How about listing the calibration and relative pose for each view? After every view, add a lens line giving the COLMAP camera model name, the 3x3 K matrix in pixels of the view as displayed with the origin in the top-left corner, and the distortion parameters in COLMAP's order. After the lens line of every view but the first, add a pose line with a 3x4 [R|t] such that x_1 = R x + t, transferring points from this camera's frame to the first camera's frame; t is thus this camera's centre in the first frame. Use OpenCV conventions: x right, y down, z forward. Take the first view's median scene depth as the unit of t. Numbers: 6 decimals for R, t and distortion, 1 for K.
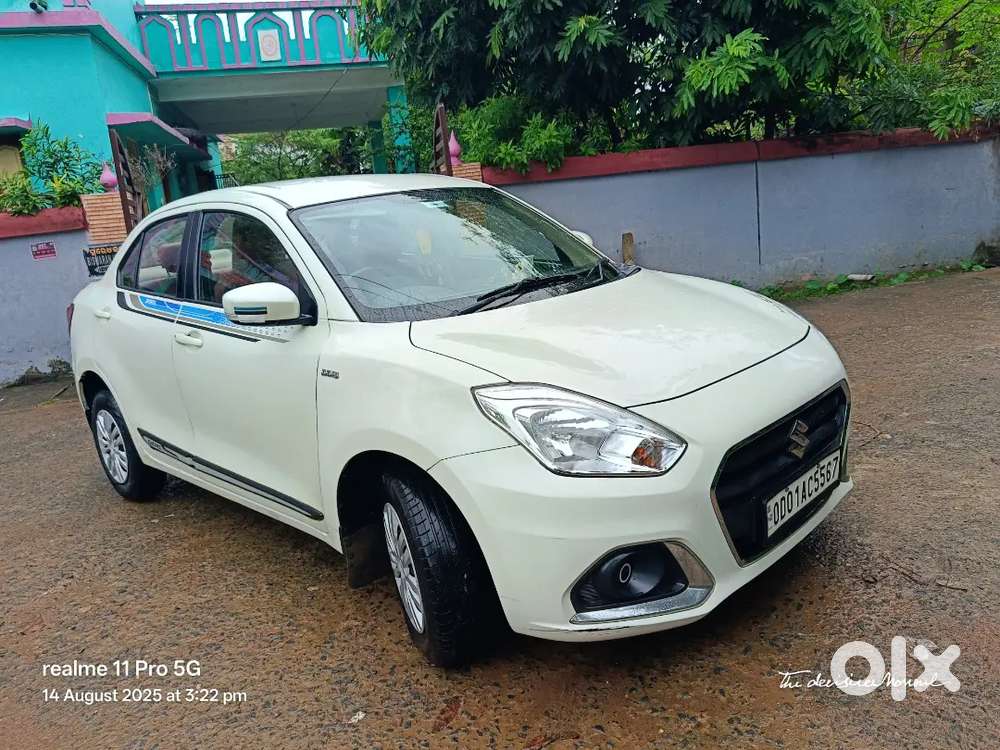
lens RADIAL K [[771.1, 0, 512.9], [0, 771.1, 376.1], [0, 0, 1]] dist [0.001437, -0.007613]
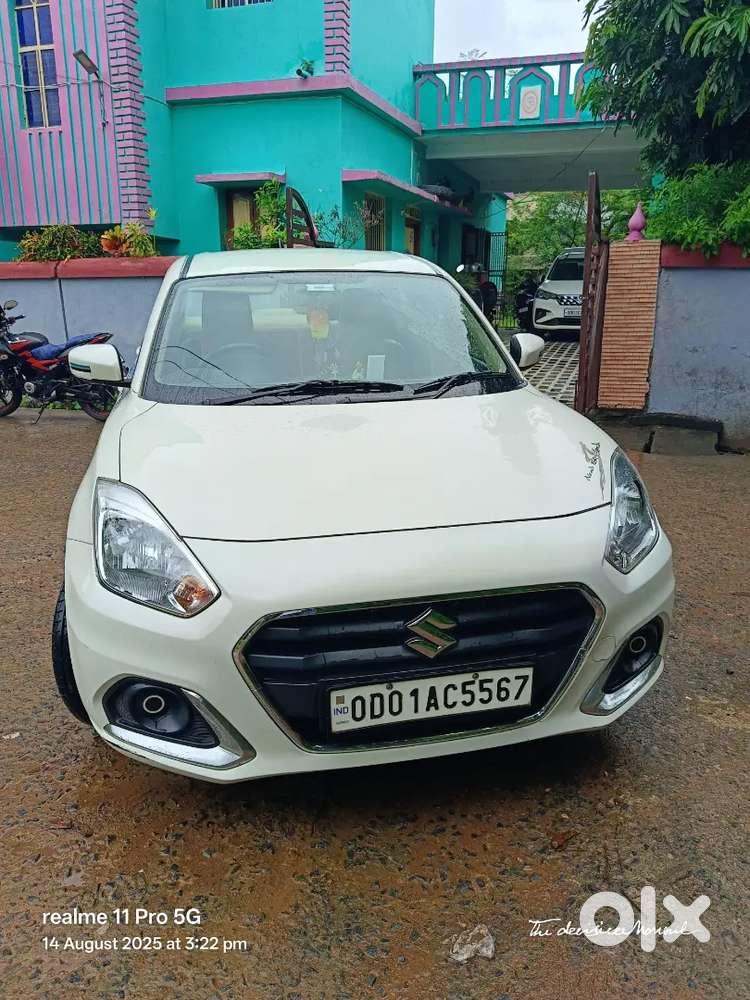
lens RADIAL K [[771.1, 0, 375.0], [0, 771.1, 500.0], [0, 0, 1]] dist [0.001437, -0.007613]
pose [[0.827944, 0.240933, -0.506418, 0.419689], [-0.201148, 0.970508, 0.132870, -0.088402], [0.523495, -0.008144, 0.851990, 0.178845]]
